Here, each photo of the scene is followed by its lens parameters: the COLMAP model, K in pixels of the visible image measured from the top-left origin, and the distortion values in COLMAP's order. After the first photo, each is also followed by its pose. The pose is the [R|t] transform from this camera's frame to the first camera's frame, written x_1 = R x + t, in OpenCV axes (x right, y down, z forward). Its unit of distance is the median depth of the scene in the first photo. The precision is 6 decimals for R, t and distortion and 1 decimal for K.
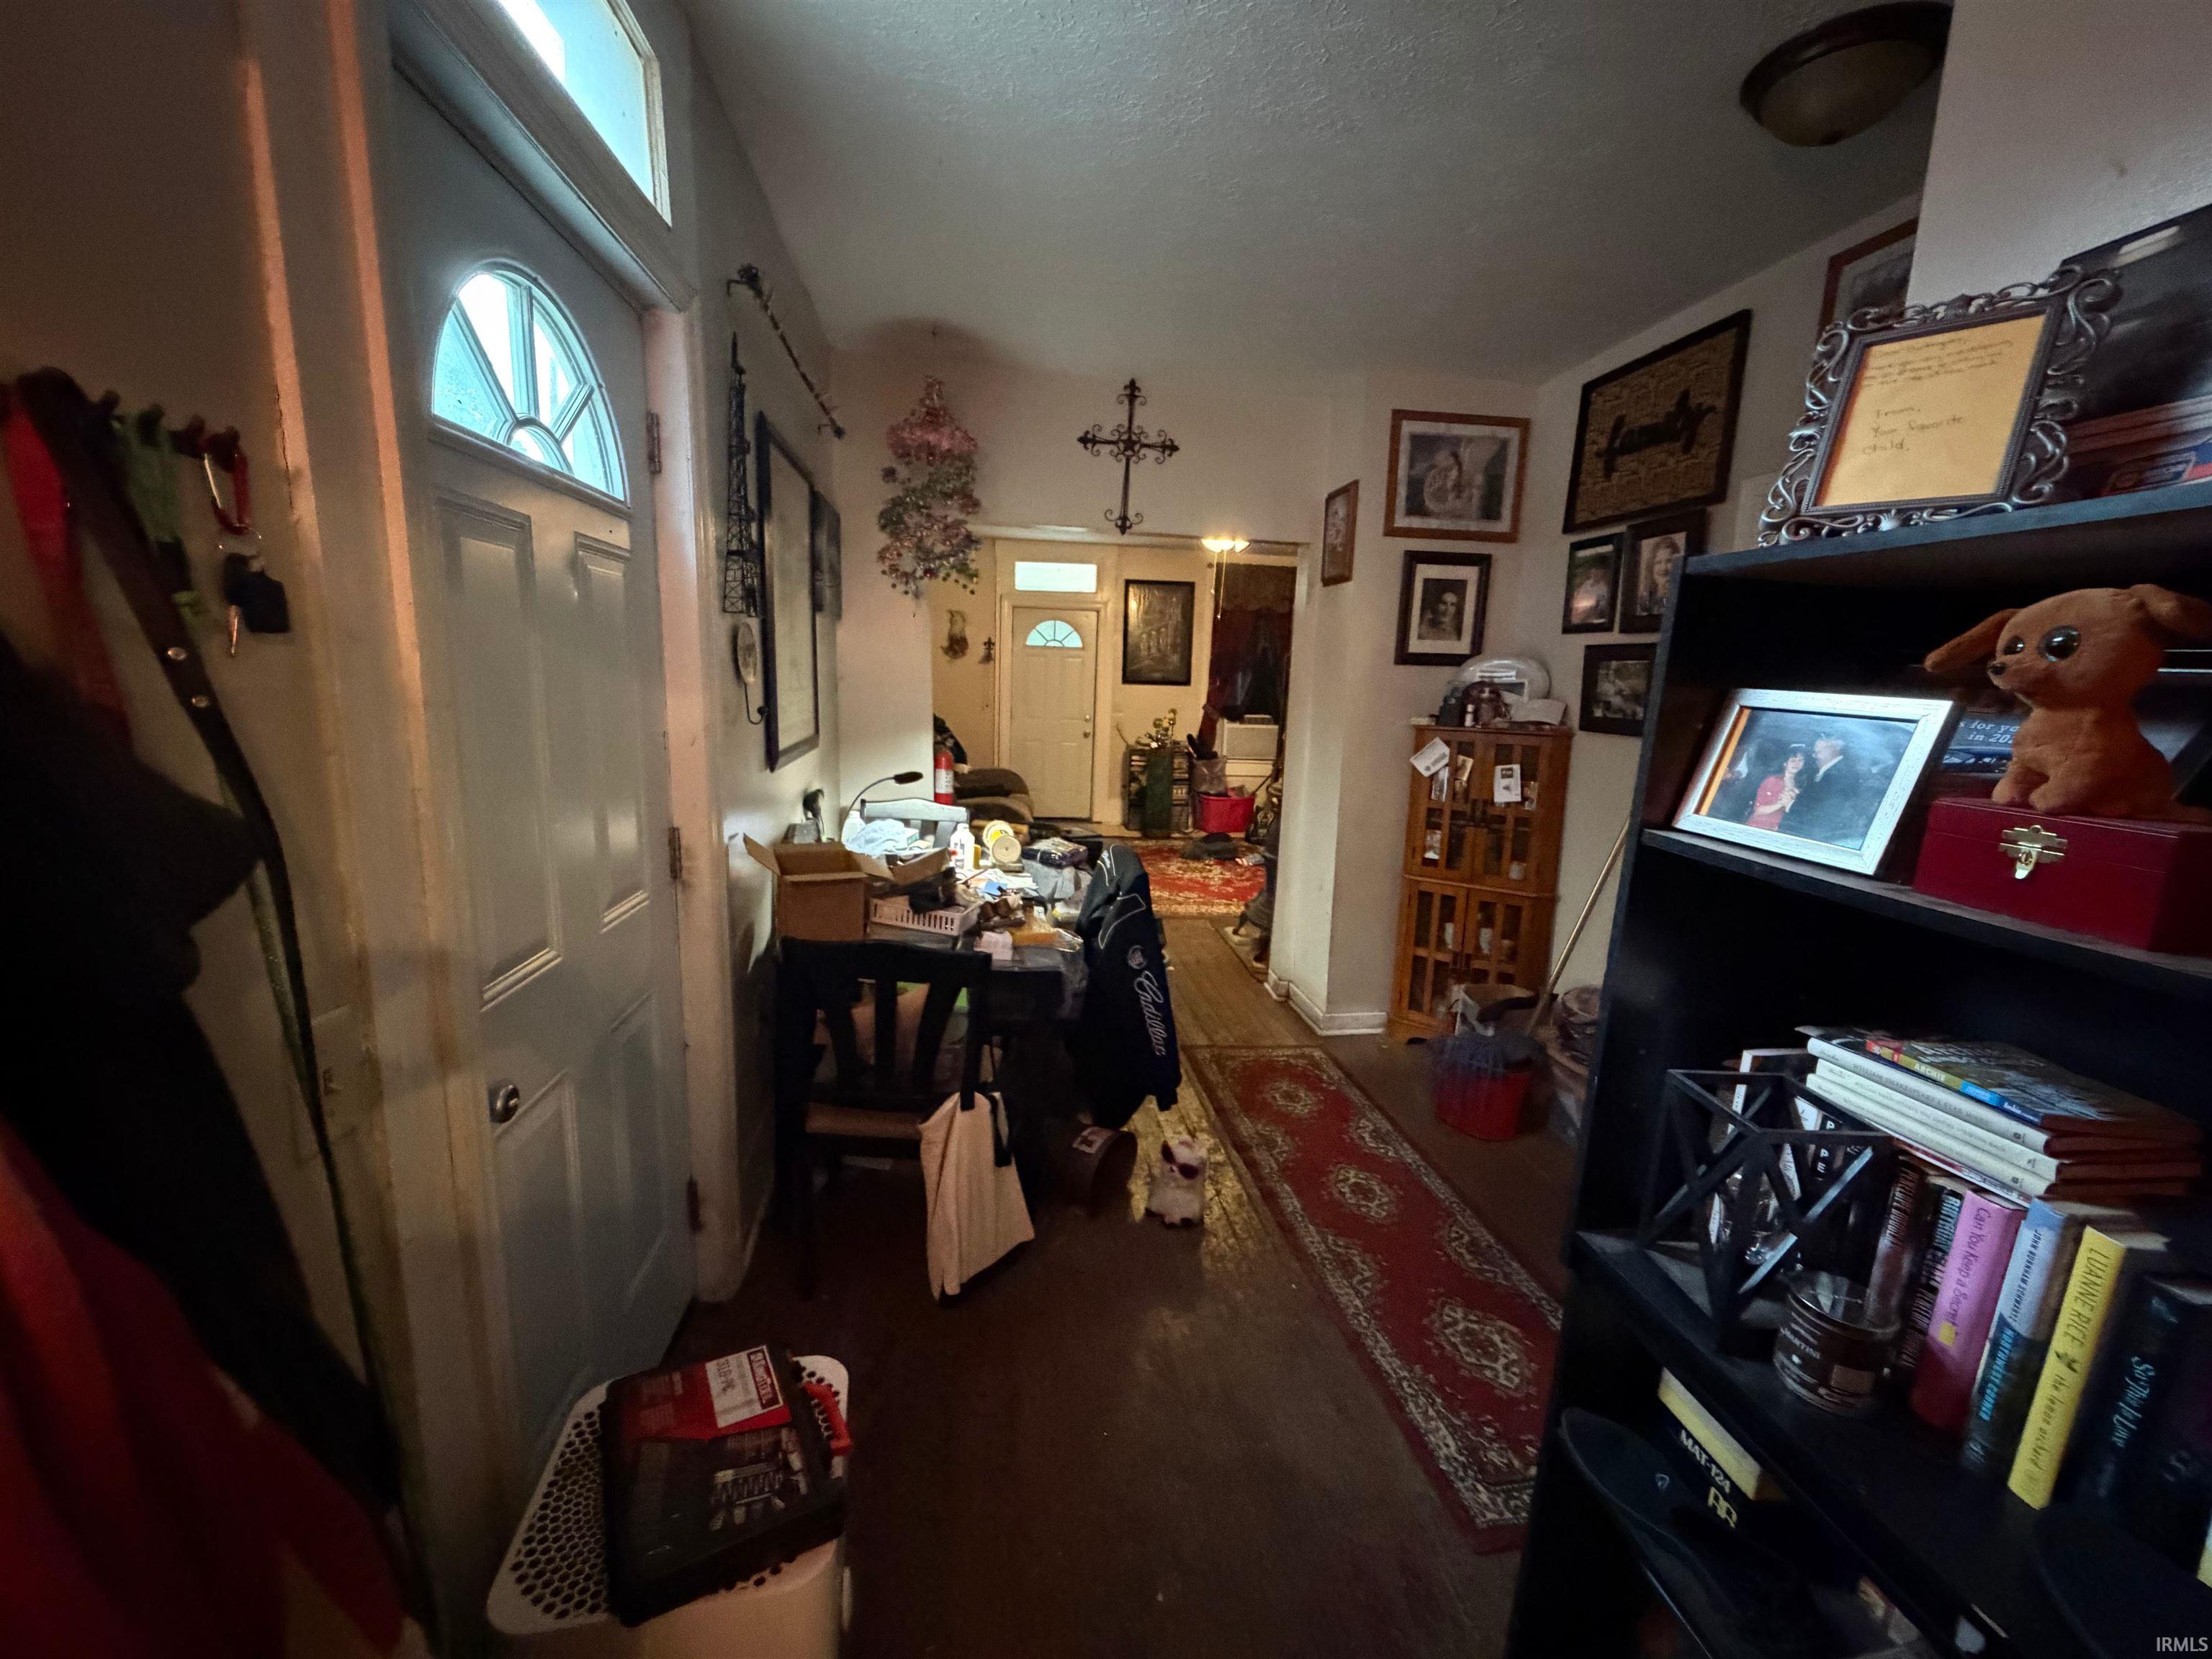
lens RADIAL K [[881.2, 0, 1100.7], [0, 881.2, 828.3], [0, 0, 1]] dist [-0.000048, -0.000091]
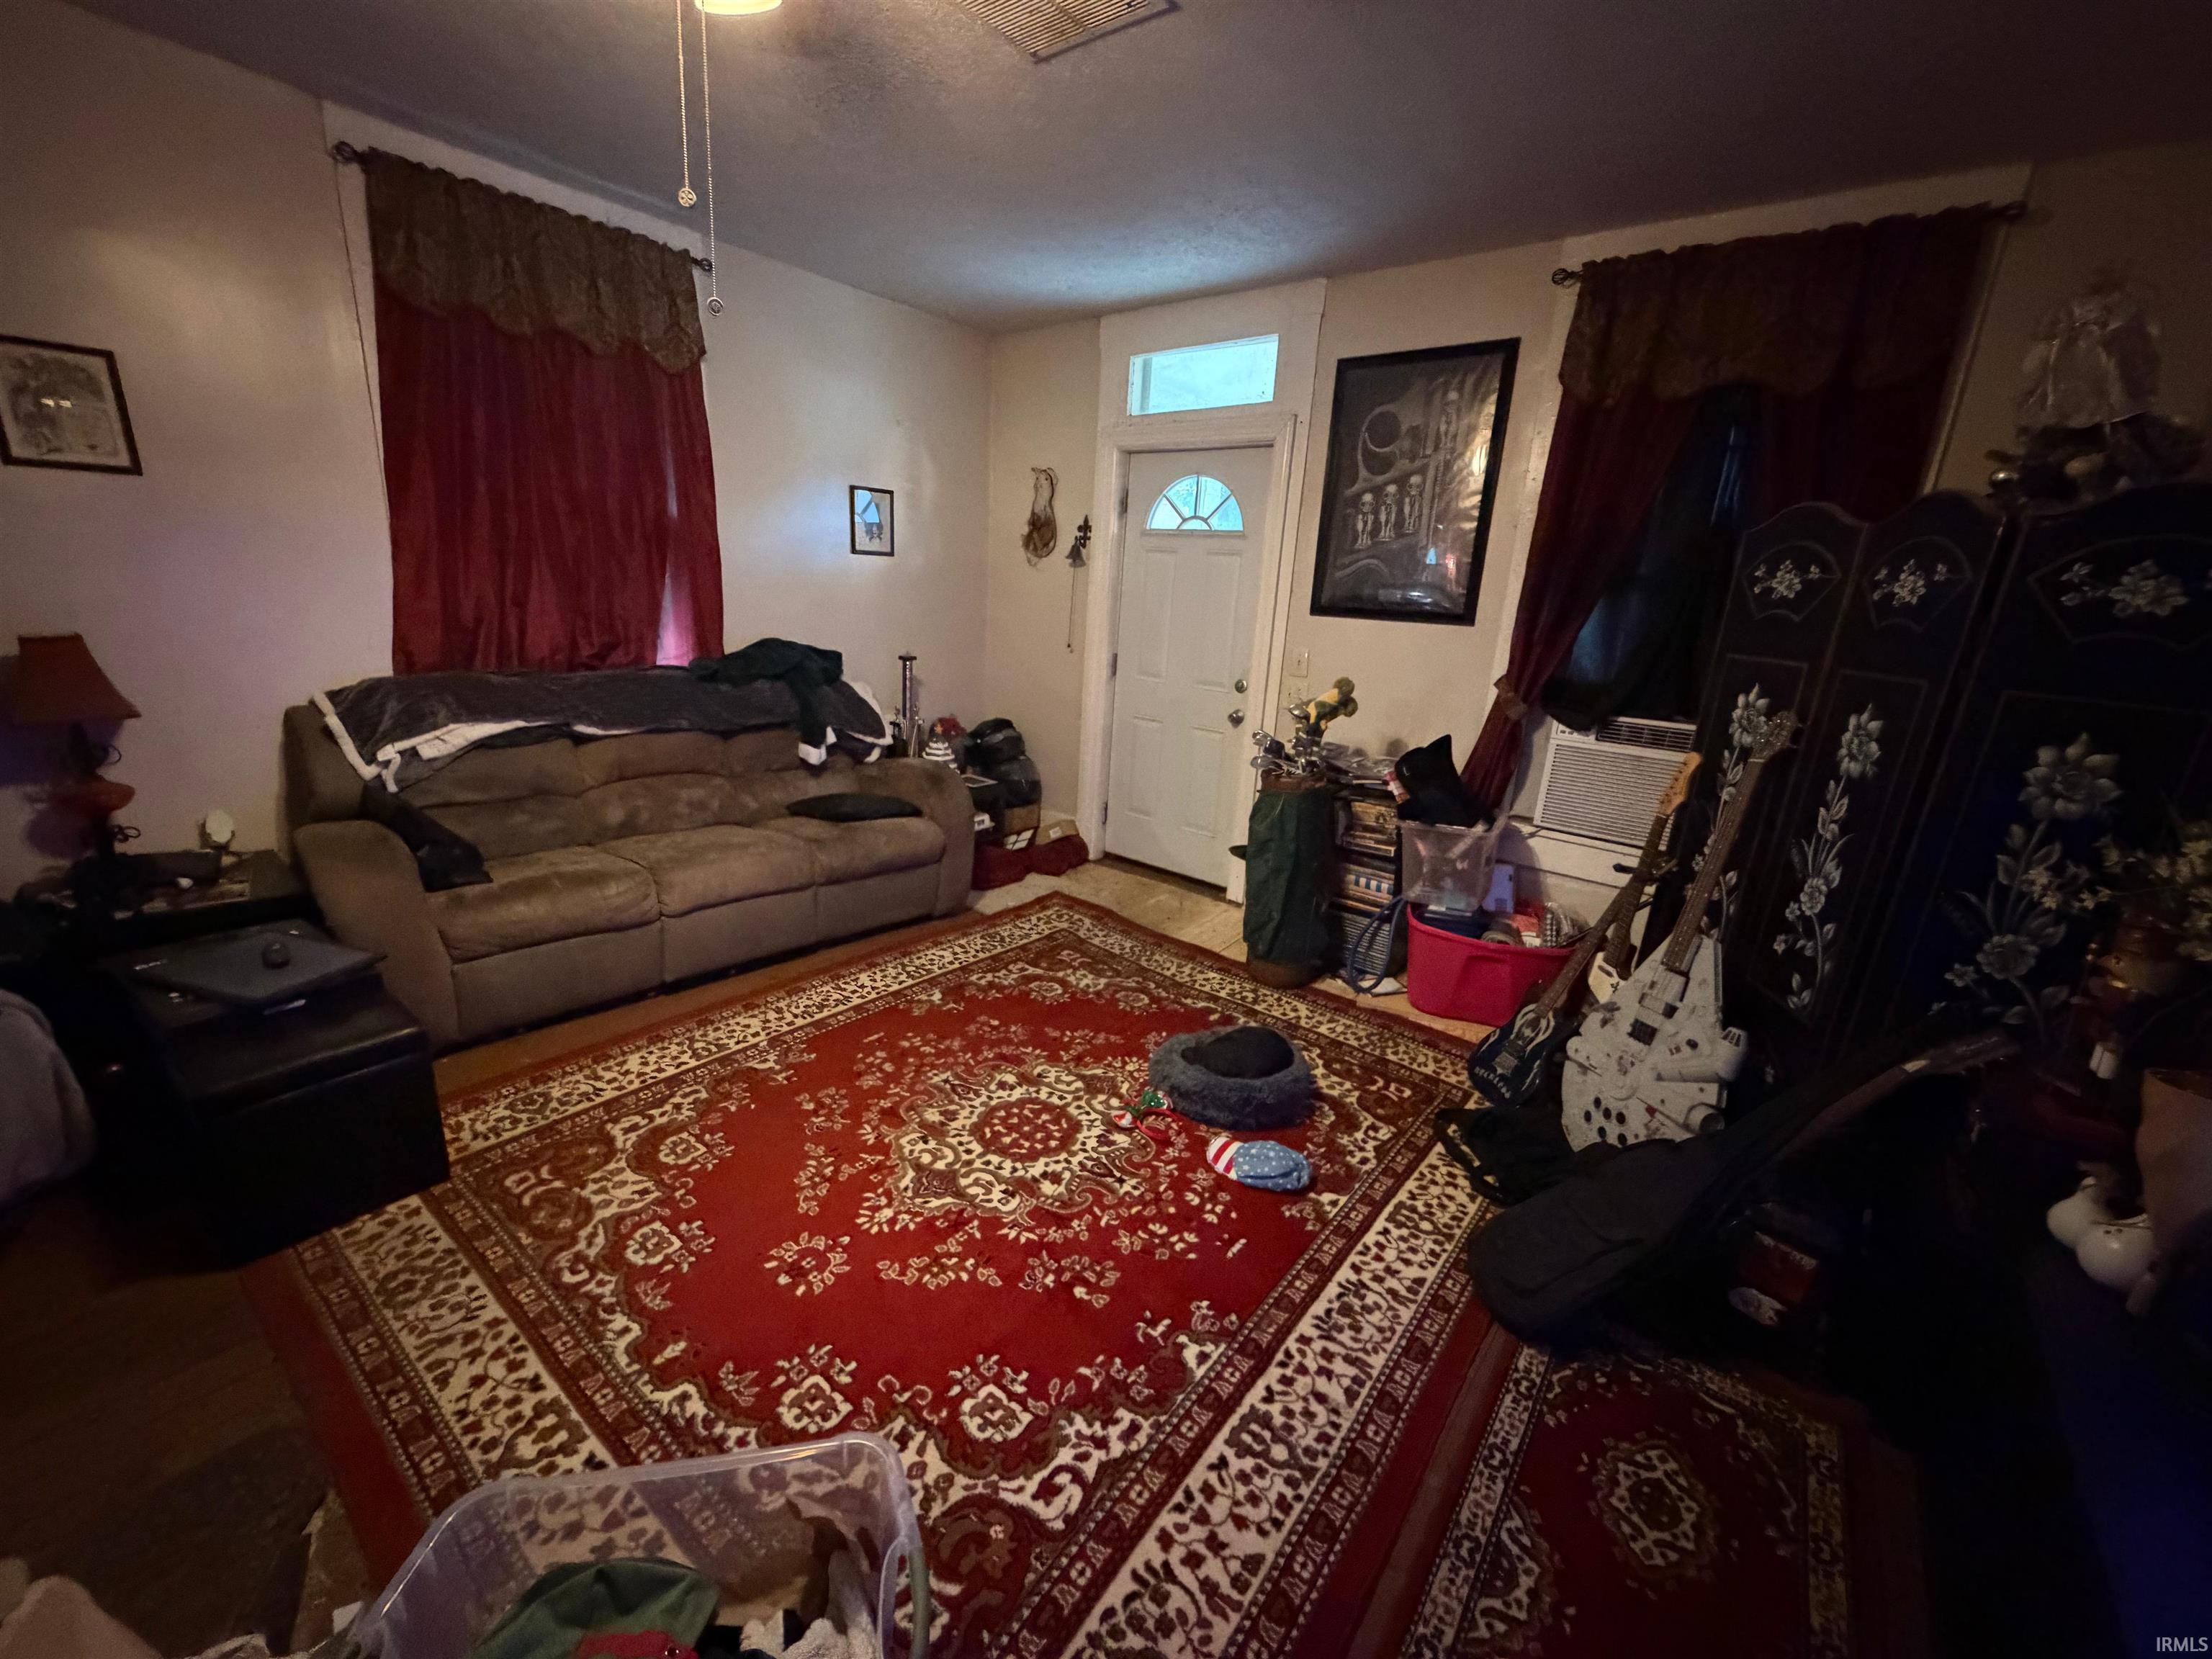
lens RADIAL K [[881.2, 0, 1100.7], [0, 881.2, 828.3], [0, 0, 1]] dist [-0.000048, -0.000091]
pose [[0.678424, 0.204127, -0.705743, 0.288604], [-0.167334, 0.978309, 0.122107, -0.096115], [0.715360, 0.035254, 0.697866, 0.626909]]
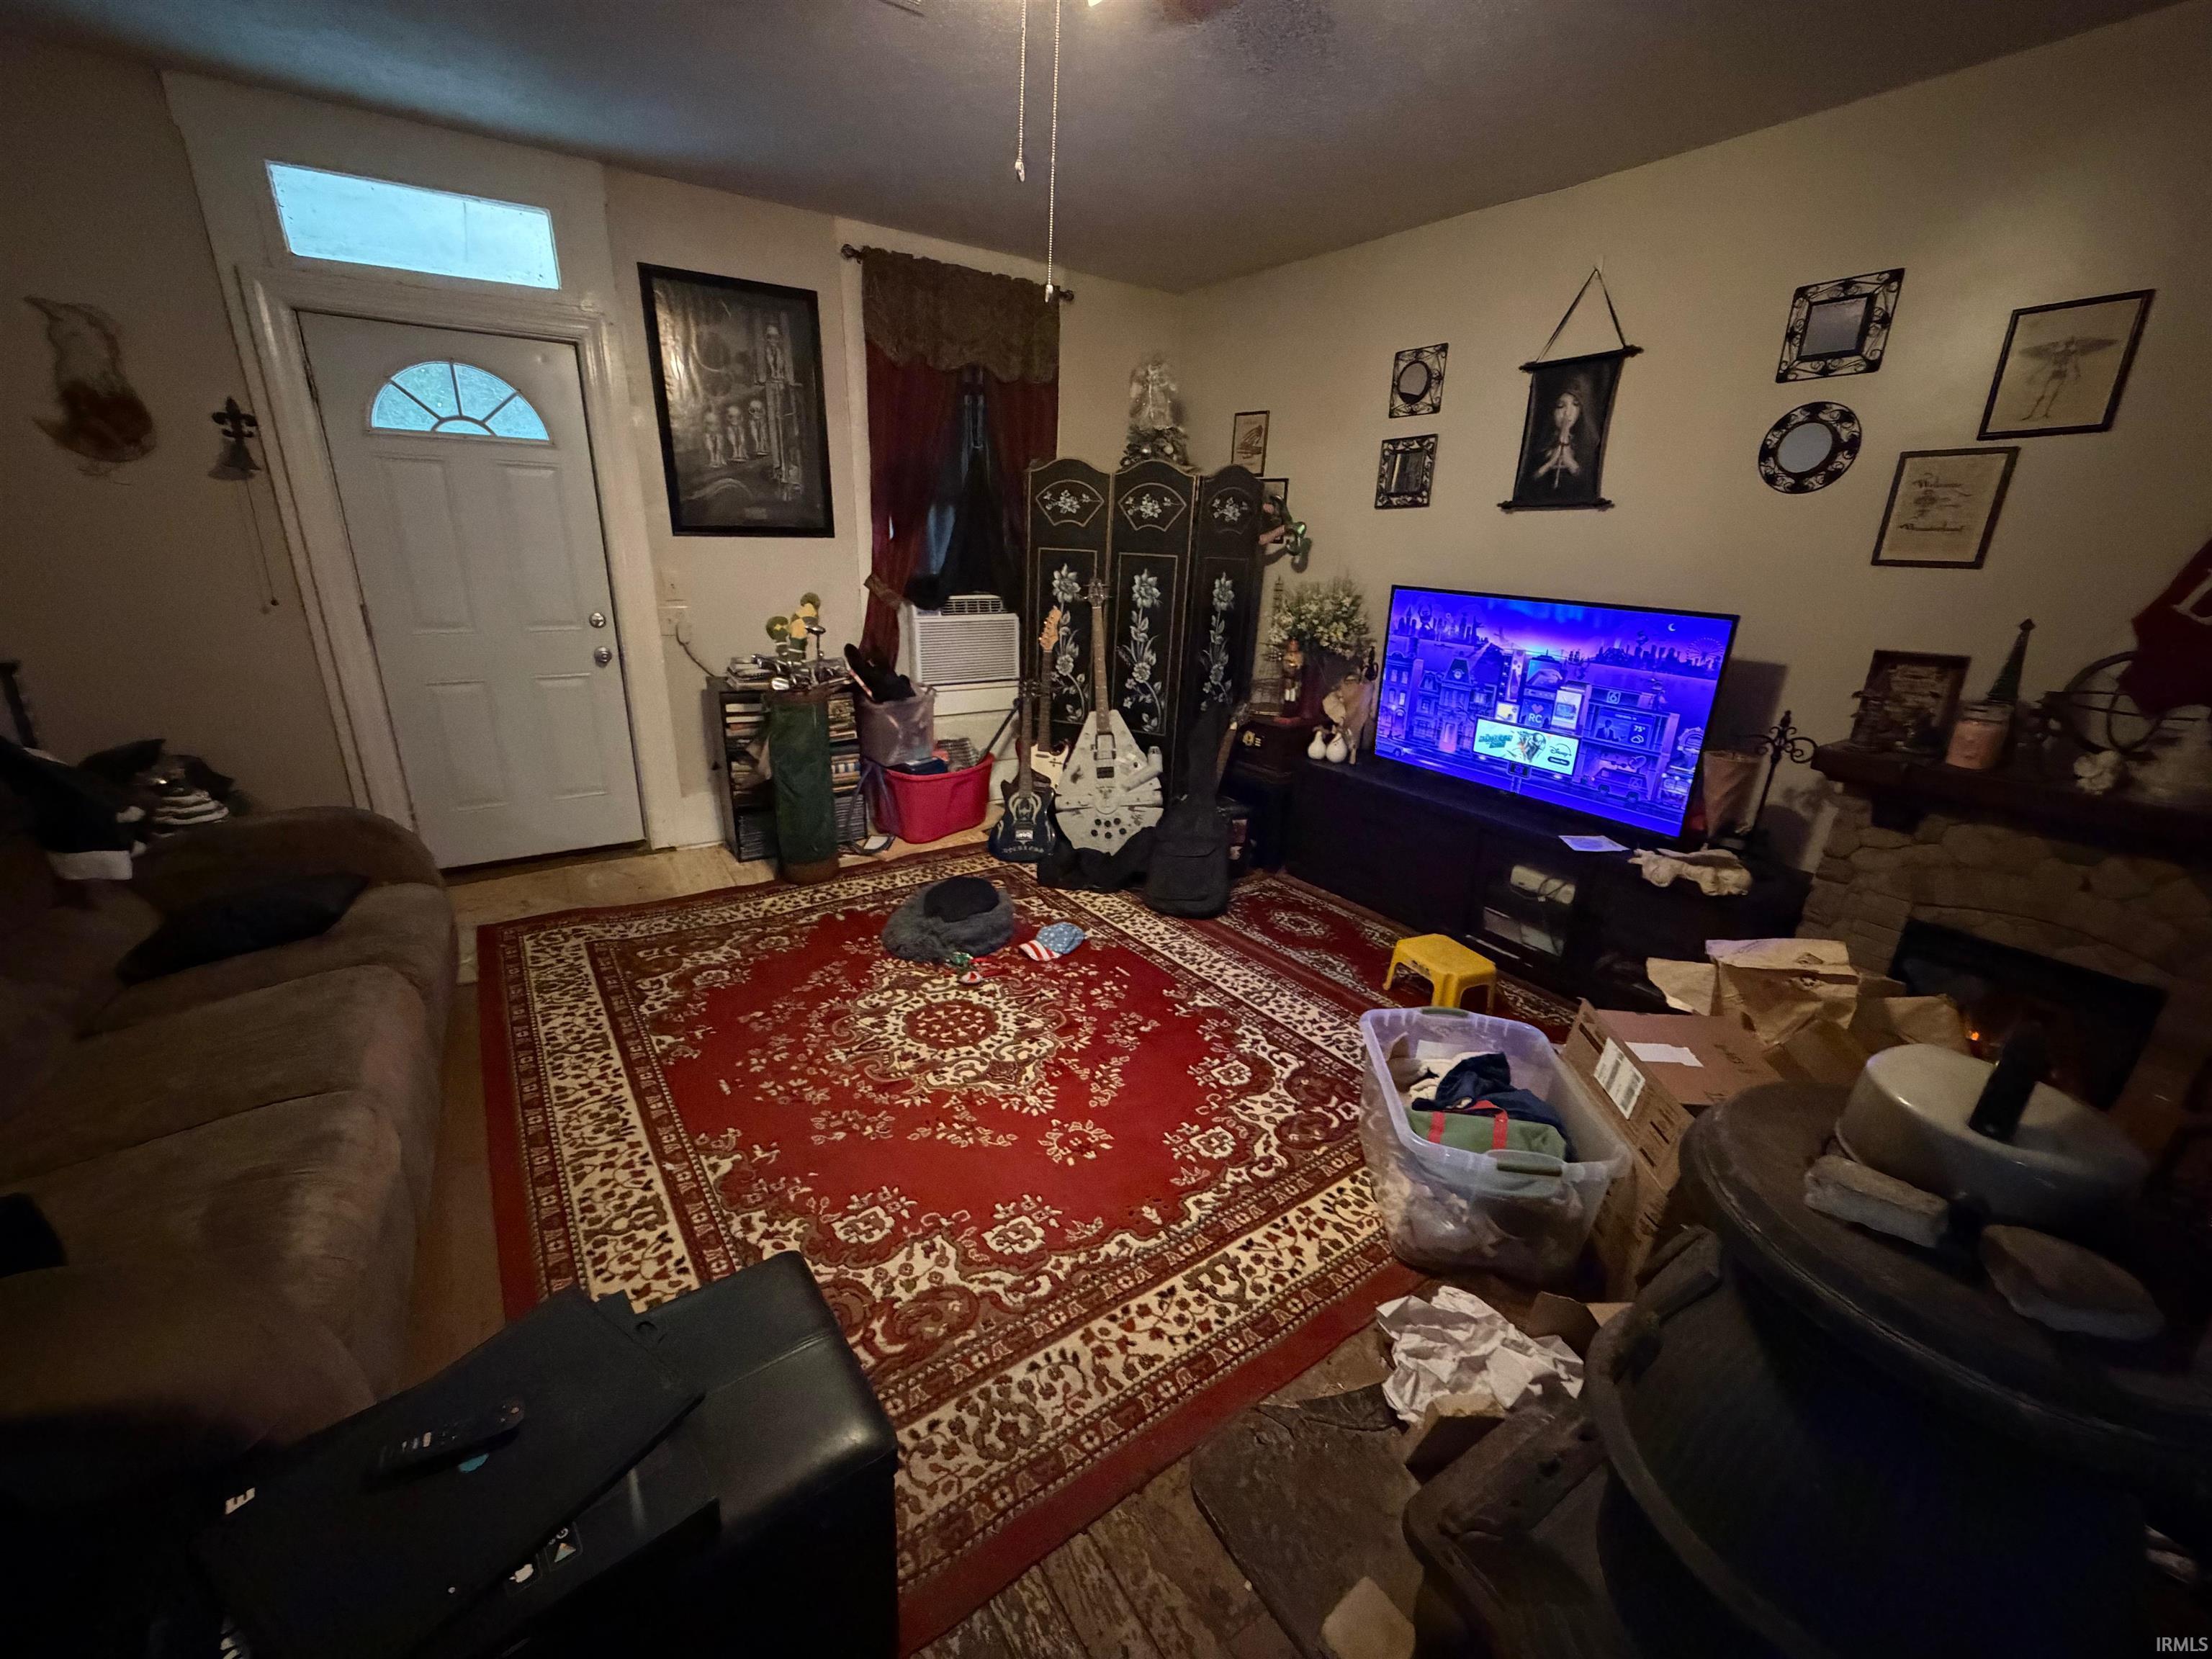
lens RADIAL K [[881.2, 0, 1100.7], [0, 881.2, 828.3], [0, 0, 1]] dist [-0.000048, -0.000091]
pose [[0.900026, -0.146670, 0.410417, 0.014694], [0.075575, 0.979929, 0.184464, -0.087330], [-0.429235, -0.135005, 0.893046, 0.508972]]
